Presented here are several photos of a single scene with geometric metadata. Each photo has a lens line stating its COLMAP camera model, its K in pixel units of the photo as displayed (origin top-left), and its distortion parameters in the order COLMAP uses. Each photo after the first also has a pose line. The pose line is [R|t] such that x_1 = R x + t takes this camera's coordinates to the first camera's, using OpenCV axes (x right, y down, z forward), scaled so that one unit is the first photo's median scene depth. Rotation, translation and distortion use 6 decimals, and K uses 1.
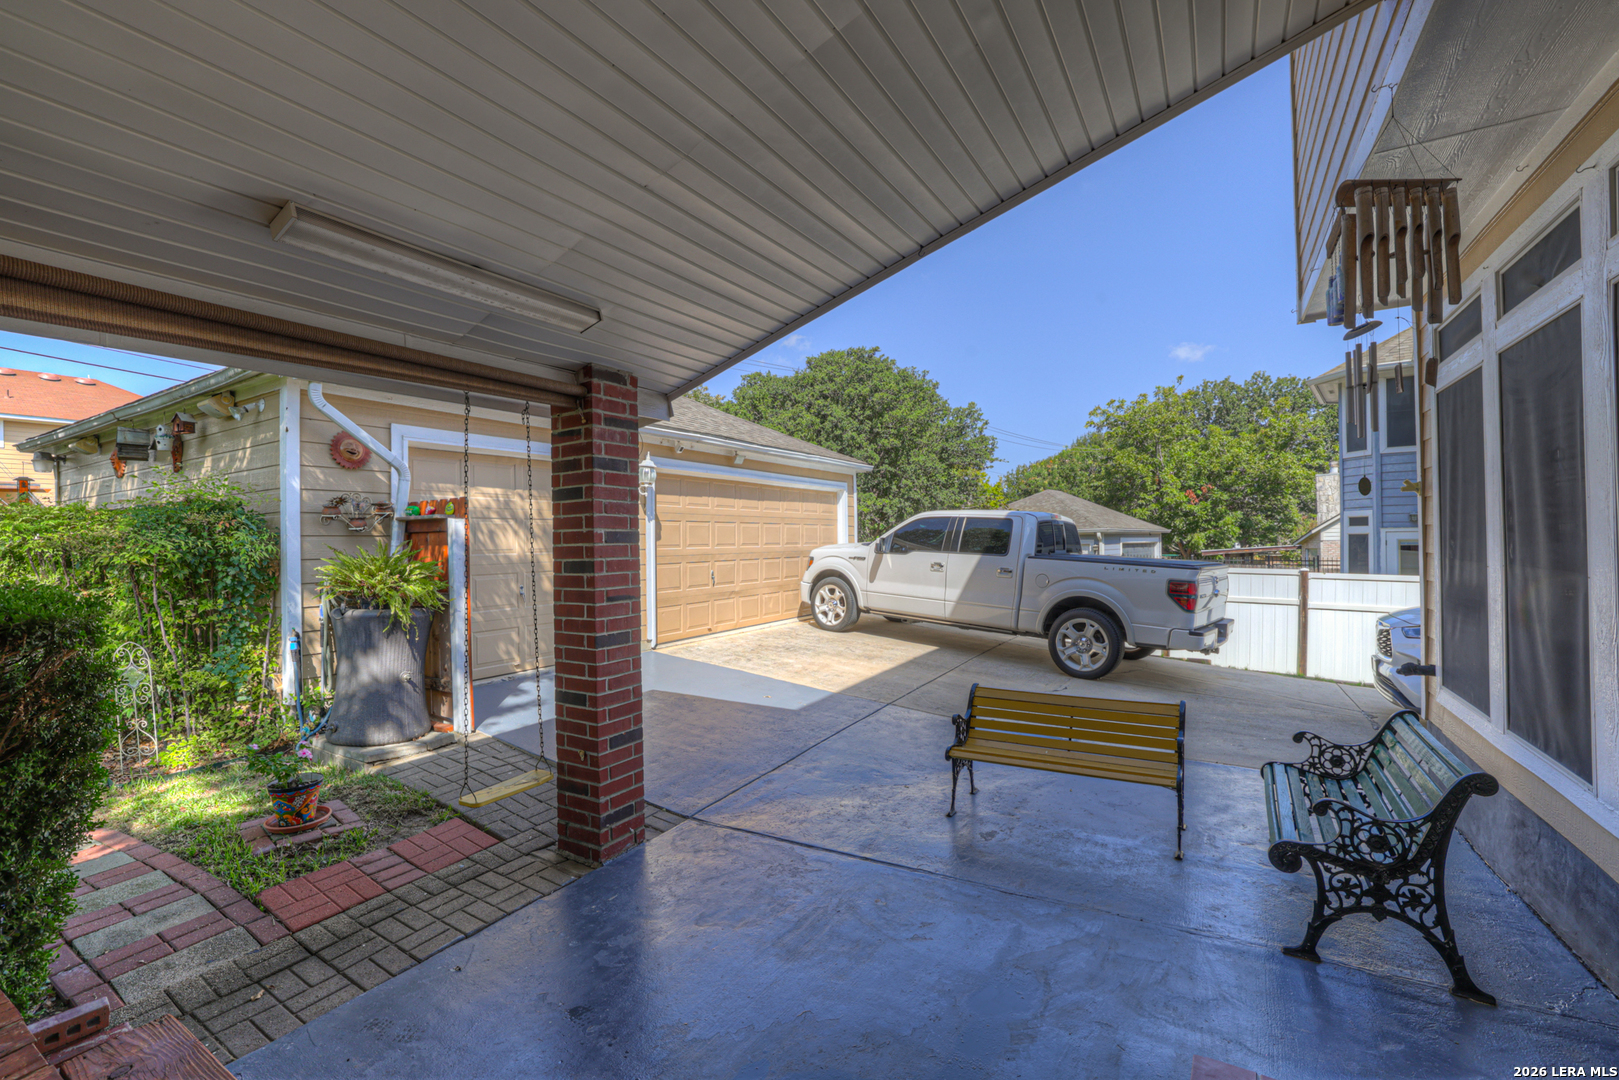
lens RADIAL K [[693.8, 0, 804.0], [0, 693.8, 542.0], [0, 0, 1]] dist [-0.050939, 0.020087]
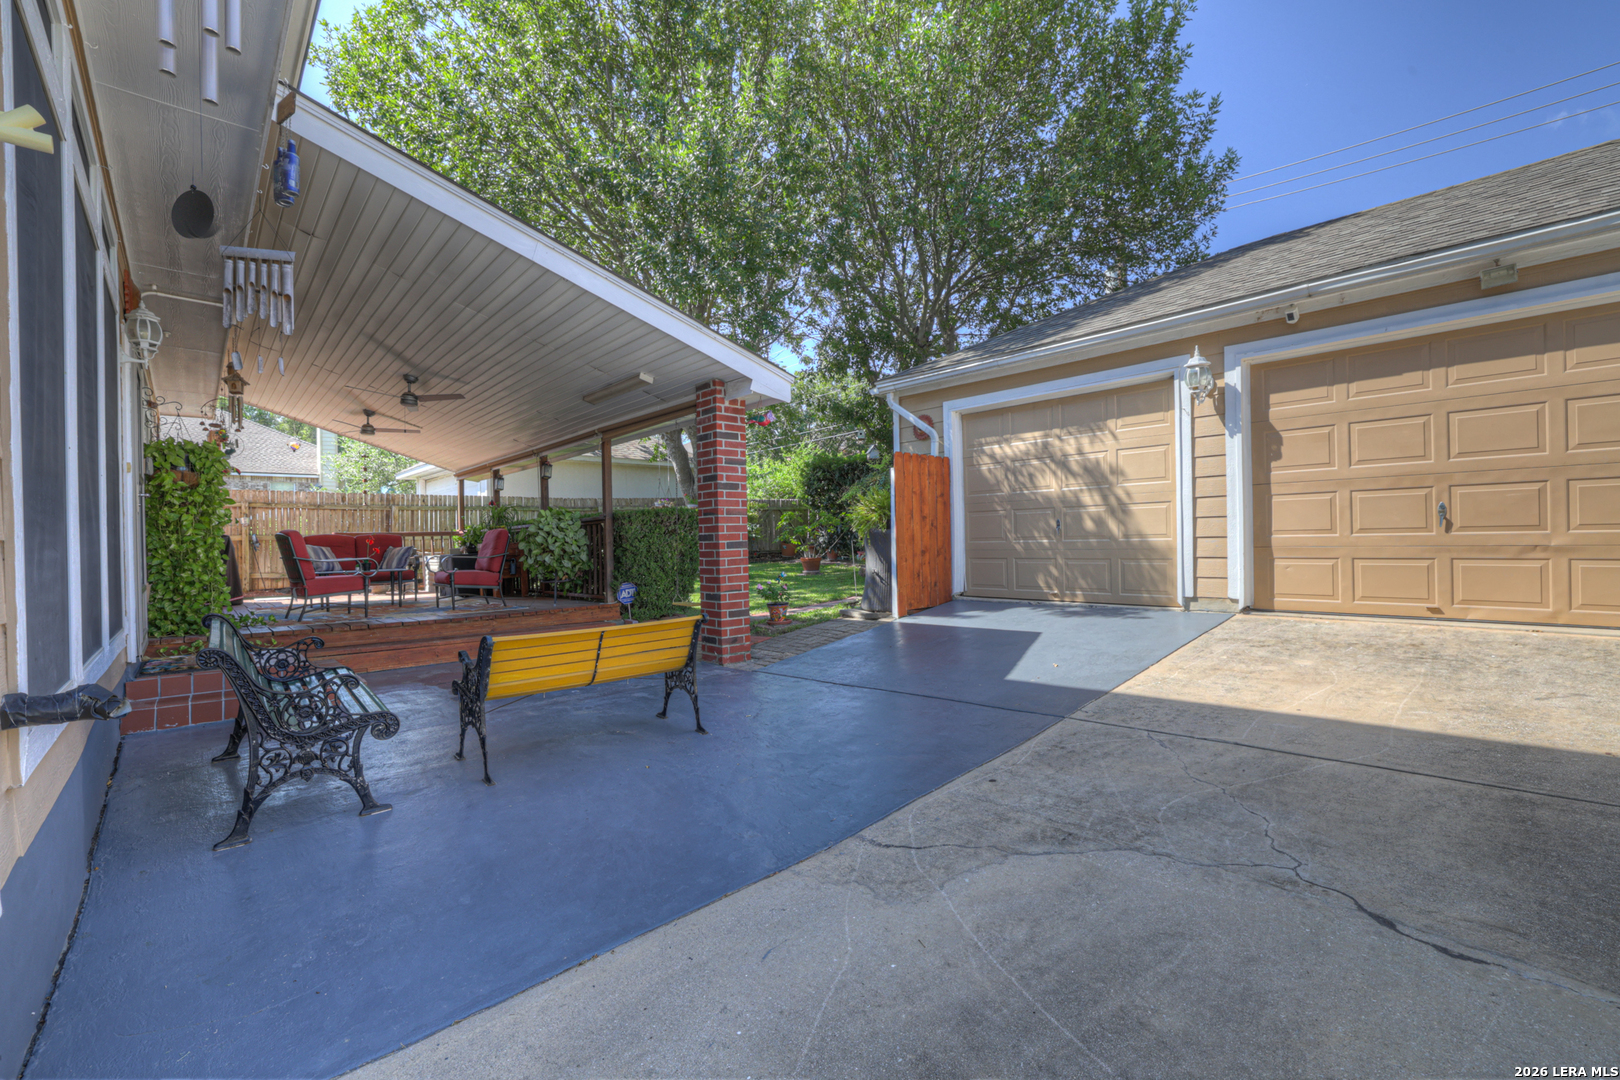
lens RADIAL K [[693.7, 0, 803.4], [0, 693.7, 540.4], [0, 0, 1]] dist [-0.052368, 0.023424]
pose [[-0.278583, 0.025919, -0.960062, 0.564904], [0.026981, 0.999452, 0.019153, 0.051081], [0.960033, -0.020568, -0.279130, 0.728656]]
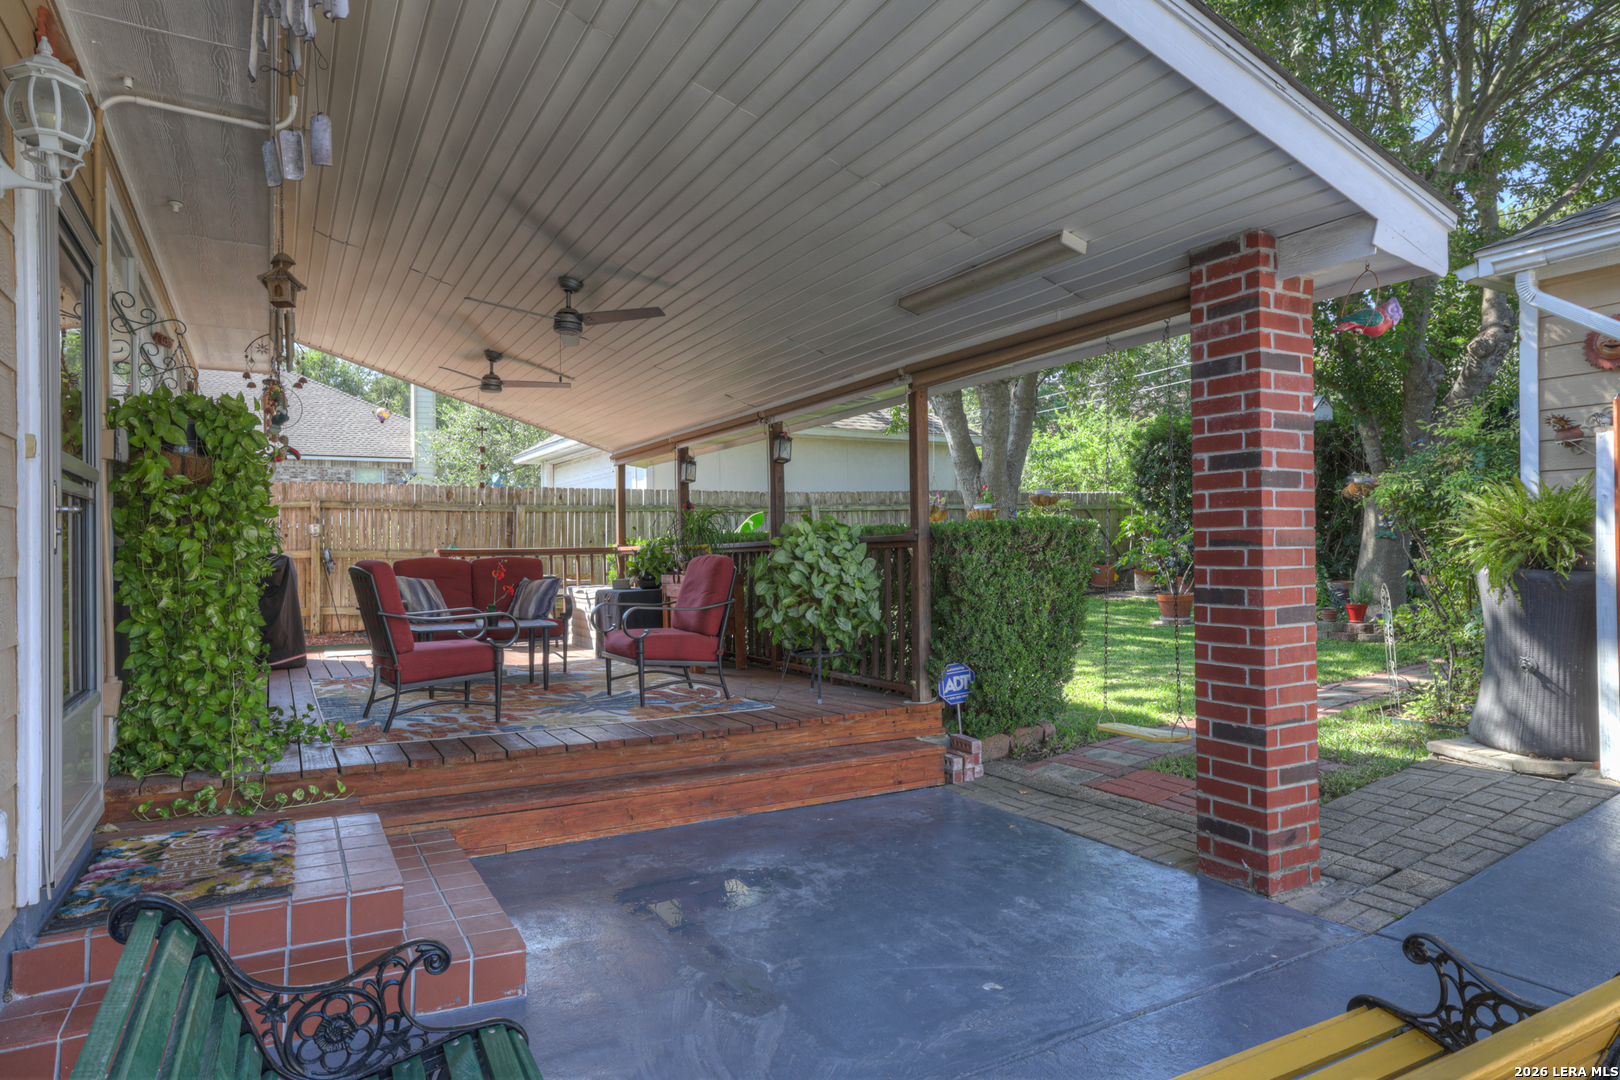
lens RADIAL K [[971.6, 0, 803.9], [0, 971.6, 542.1], [0, 0, 1]] dist [-0.020891, 0.034831]
pose [[-0.493466, 0.018836, -0.869561, 0.373852], [0.020143, 0.999745, 0.010226, 0.025656], [0.869532, -0.012469, -0.493720, 0.477955]]
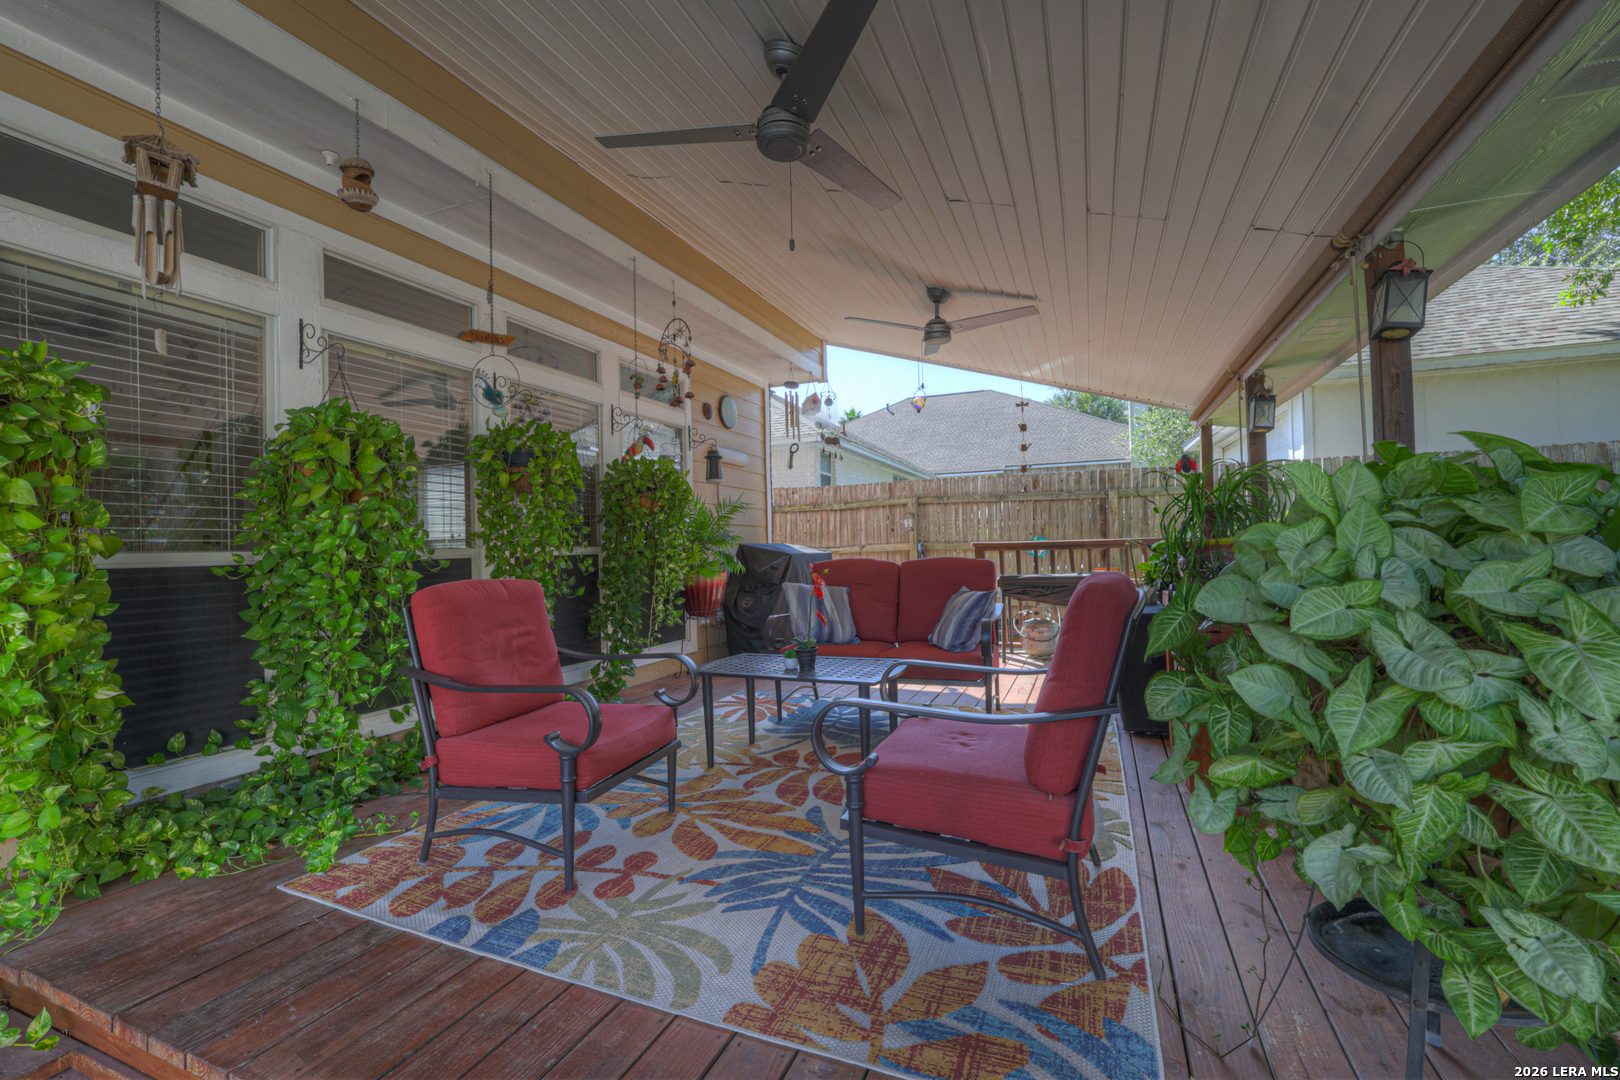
lens RADIAL K [[694.2, 0, 804.5], [0, 694.2, 542.0], [0, 0, 1]] dist [-0.050939, 0.020087]
pose [[-0.986960, 0.043520, -0.154974, -0.123067], [0.044064, 0.999029, -0.000072, 0.028224], [0.154820, -0.006900, -0.987919, 0.239628]]
